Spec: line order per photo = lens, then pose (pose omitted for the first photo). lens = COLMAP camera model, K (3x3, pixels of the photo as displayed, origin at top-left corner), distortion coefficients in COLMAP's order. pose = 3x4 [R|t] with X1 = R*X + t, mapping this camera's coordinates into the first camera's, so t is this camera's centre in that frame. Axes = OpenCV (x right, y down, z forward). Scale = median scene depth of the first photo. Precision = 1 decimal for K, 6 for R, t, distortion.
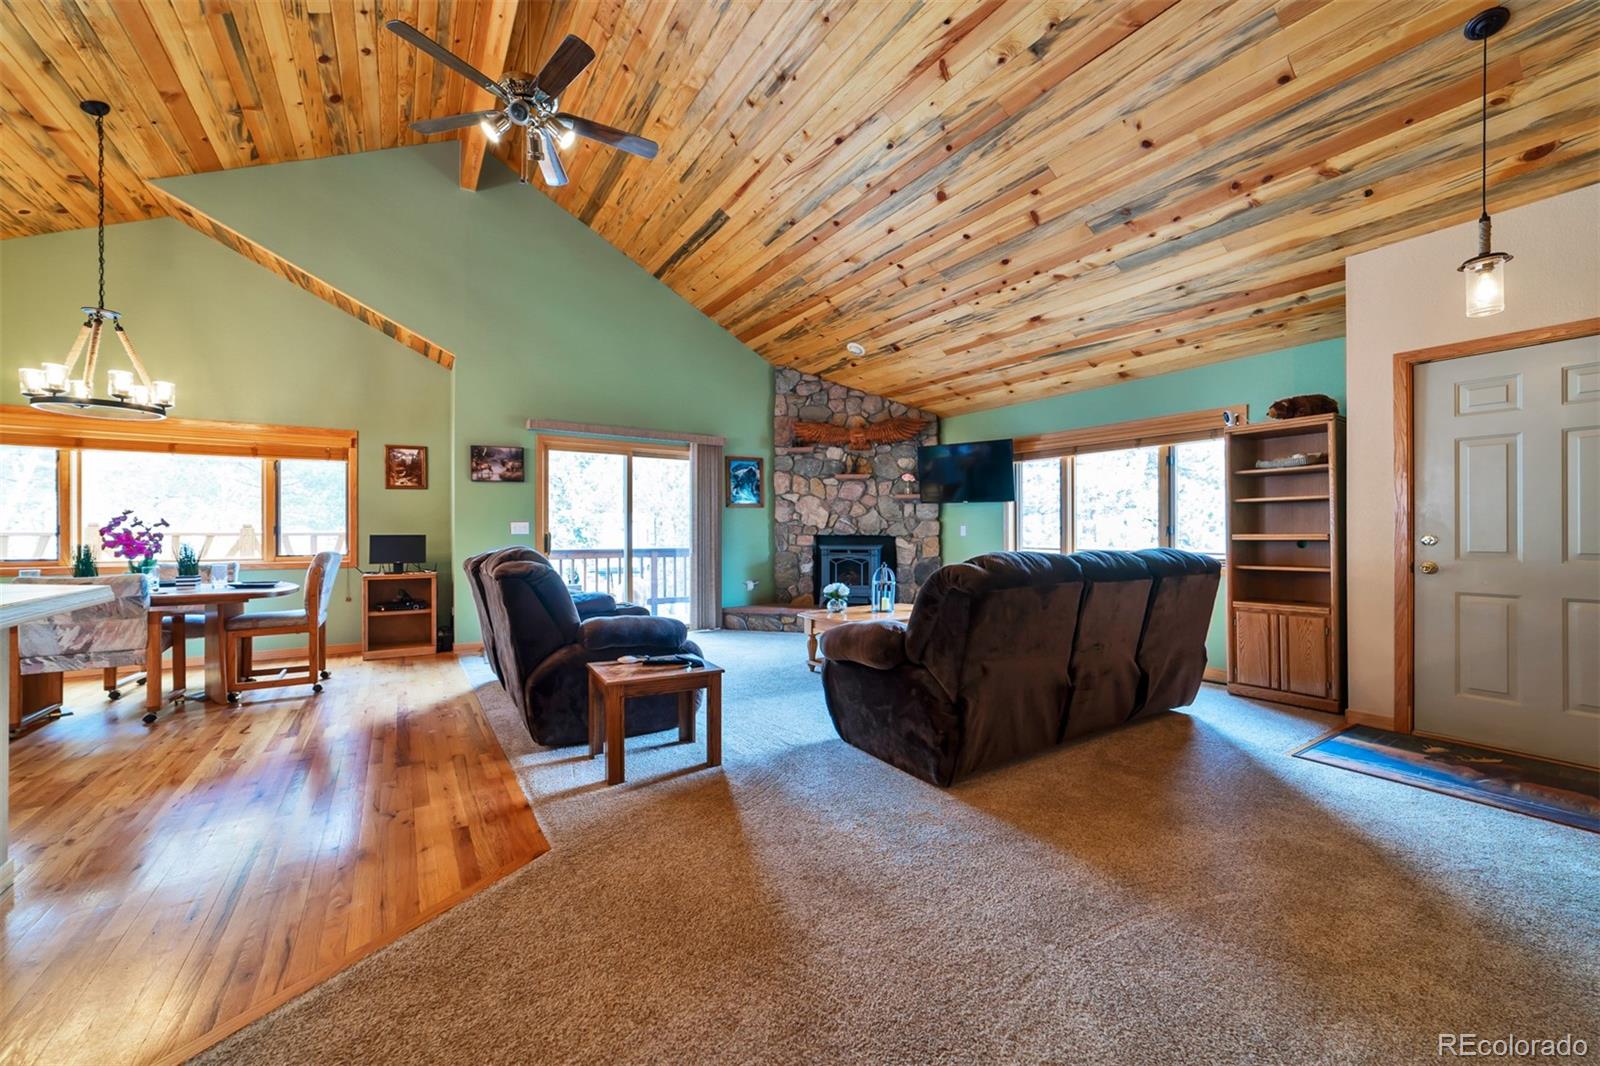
lens RADIAL K [[617.0, 0, 798.6], [0, 617.0, 529.6], [0, 0, 1]] dist [-0.021516, 0.009540]
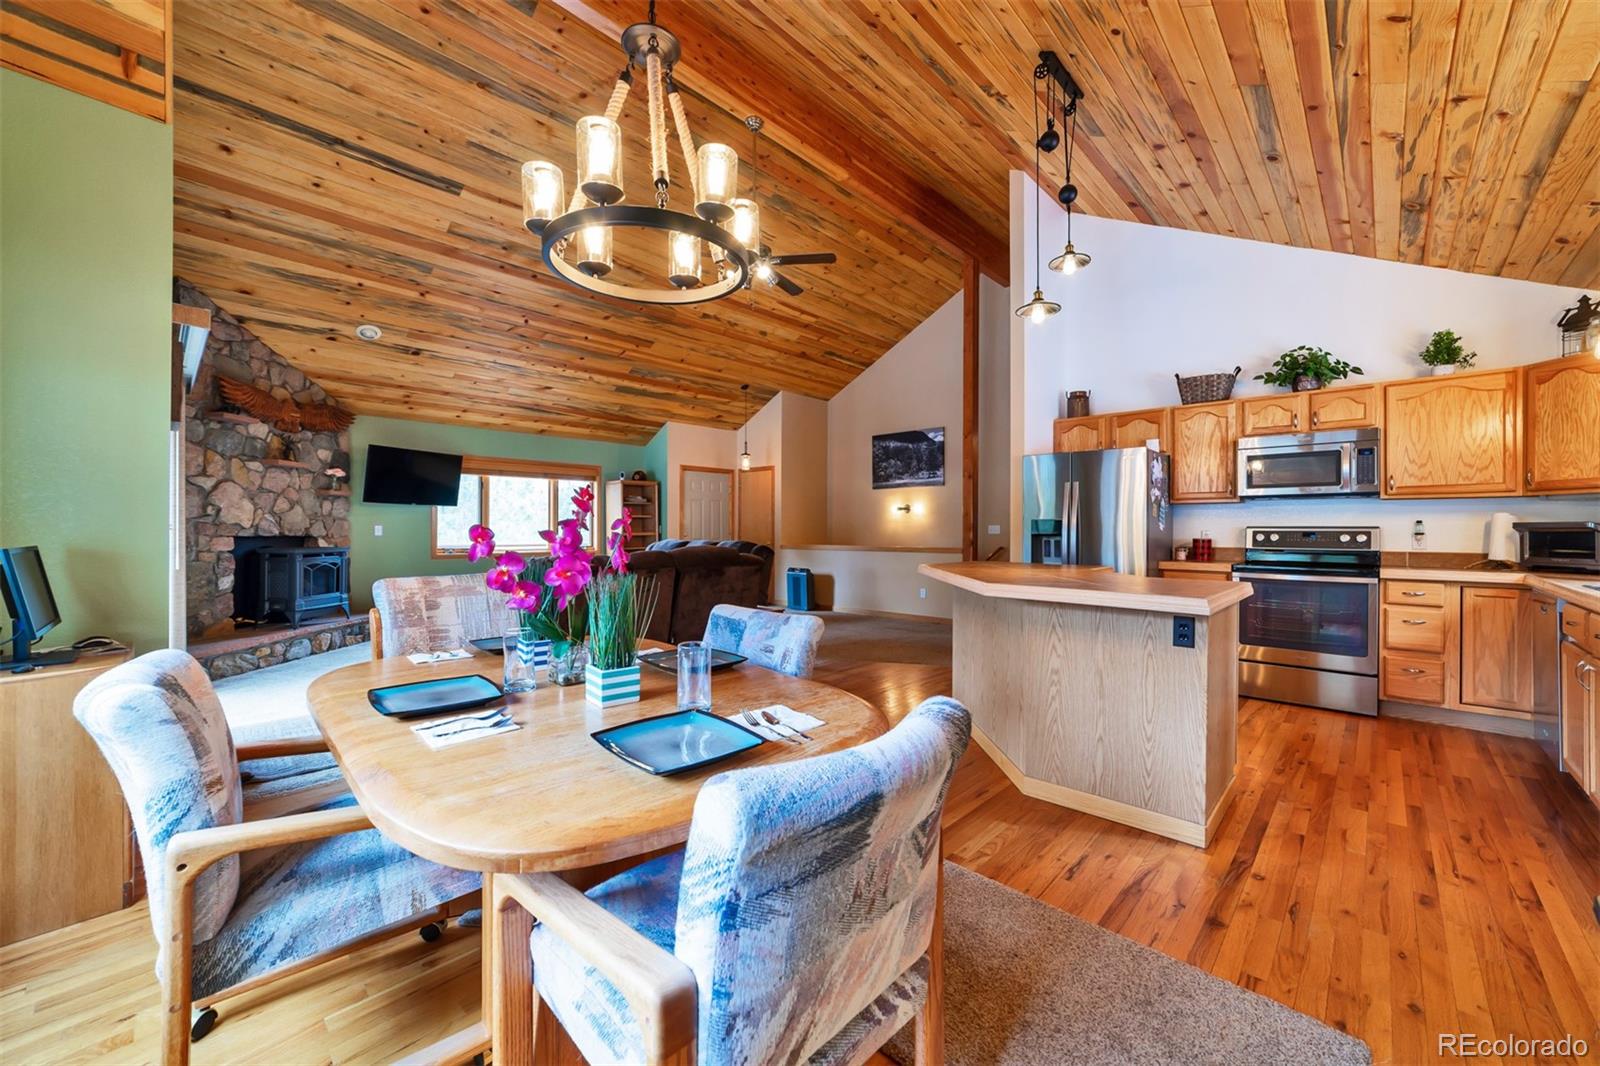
lens RADIAL K [[617.0, 0, 798.6], [0, 617.0, 529.6], [0, 0, 1]] dist [-0.021516, 0.009540]
pose [[-0.225660, -0.001541, 0.974205, -0.851513], [-0.004432, 0.999990, 0.000555, -0.002870], [-0.974196, -0.004193, -0.225665, 0.528924]]
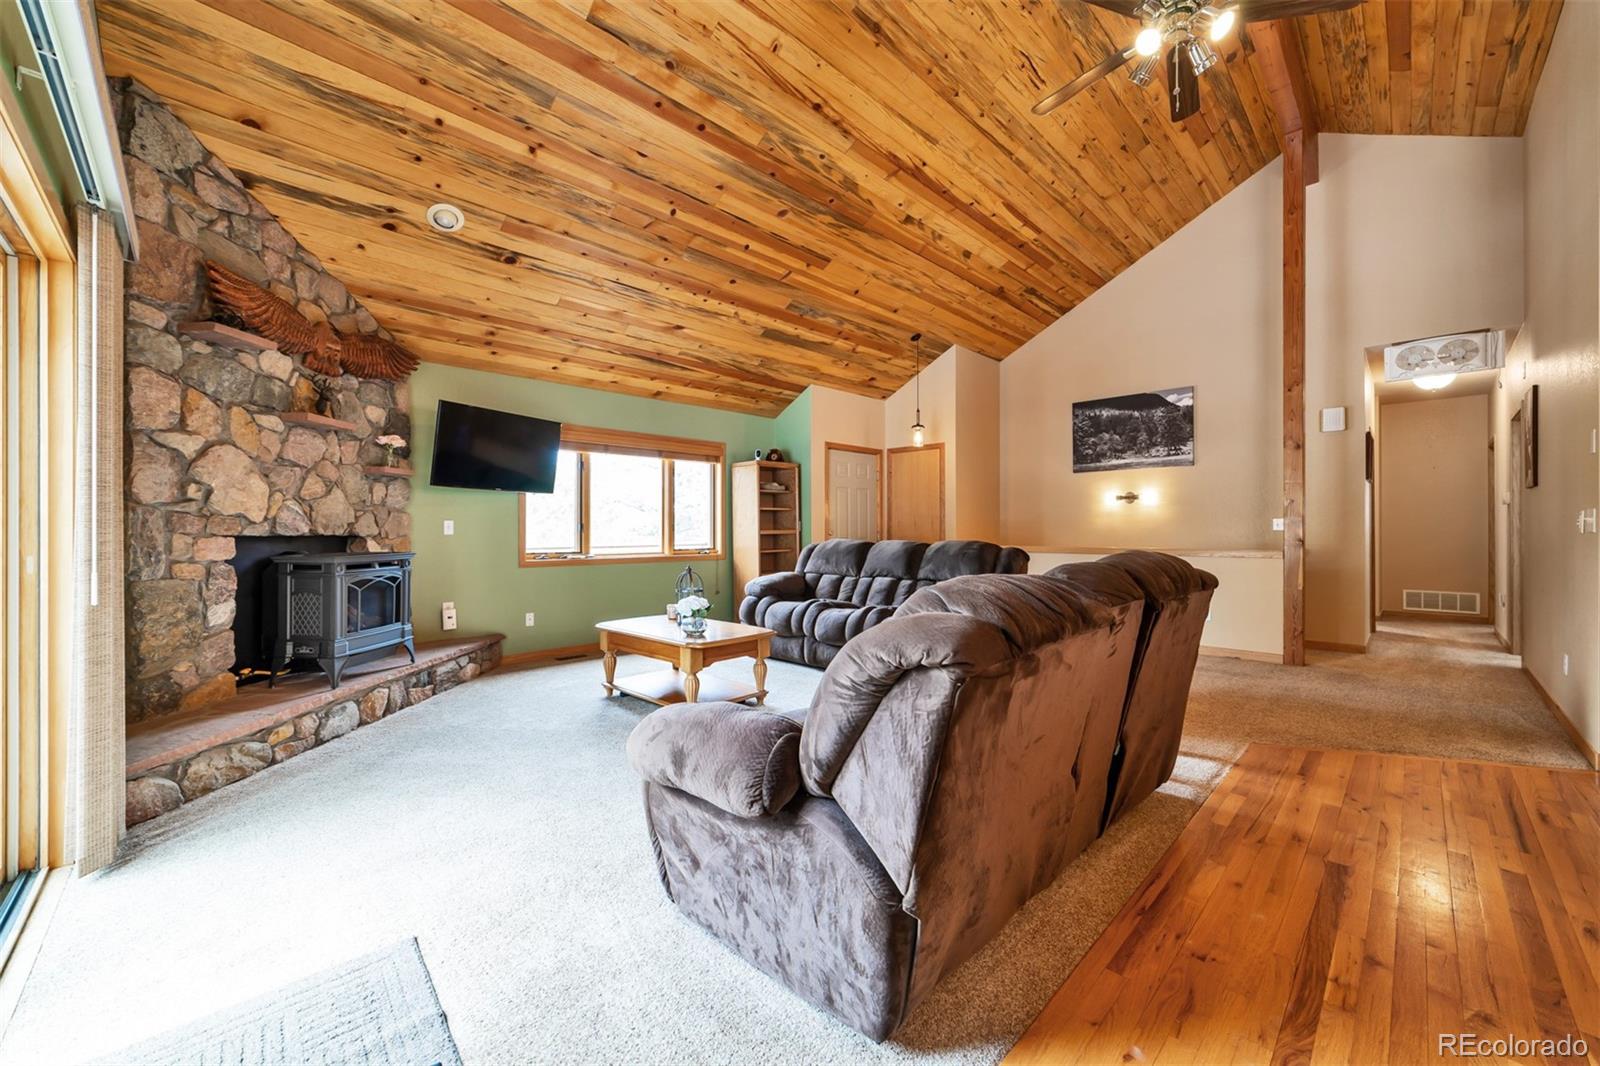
lens RADIAL K [[614.6, 0, 801.1], [0, 614.6, 527.3], [0, 0, 1]] dist [-0.021595, 0.008880]
pose [[-0.195071, 0.001375, 0.980788, -0.492745], [-0.001957, 0.999996, -0.001791, 0.002425], [-0.980787, -0.002269, -0.195068, 0.709903]]
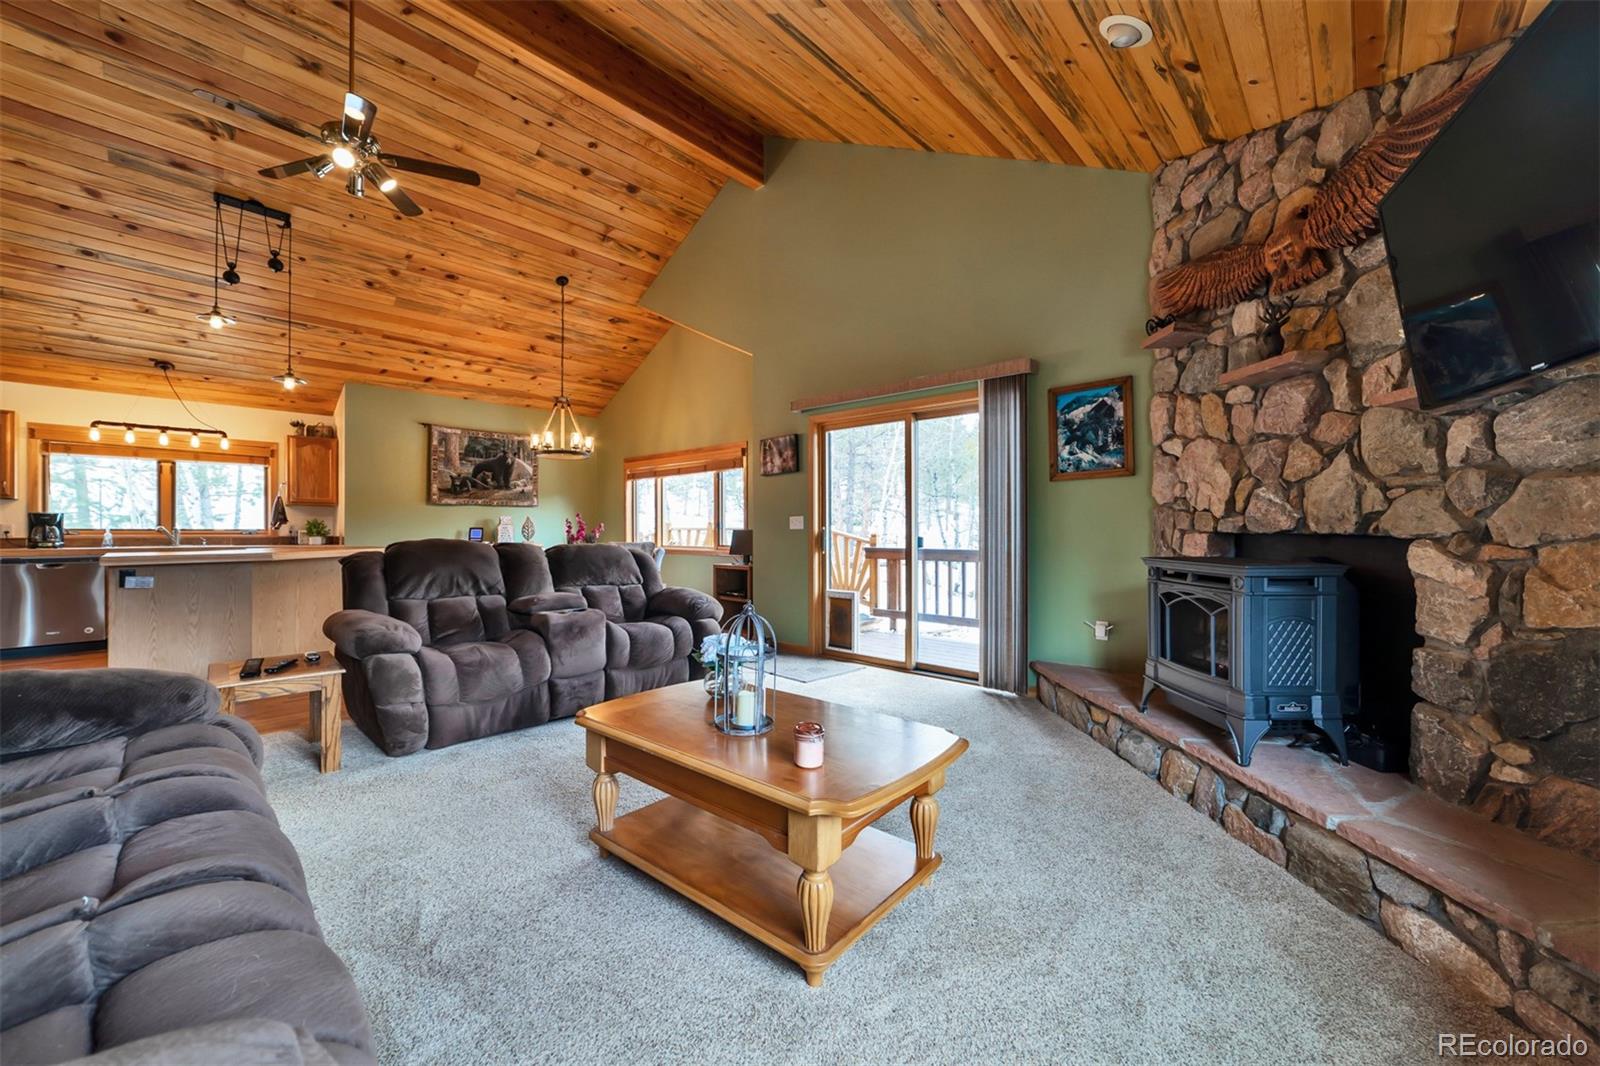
lens RADIAL K [[617.0, 0, 798.6], [0, 617.0, 529.6], [0, 0, 1]] dist [-0.021516, 0.009540]
pose [[0.237202, -0.000105, -0.971460, 0.367020], [0.000632, 1.000000, 0.000046, 0.006809], [0.971460, -0.000625, 0.237202, 0.656947]]
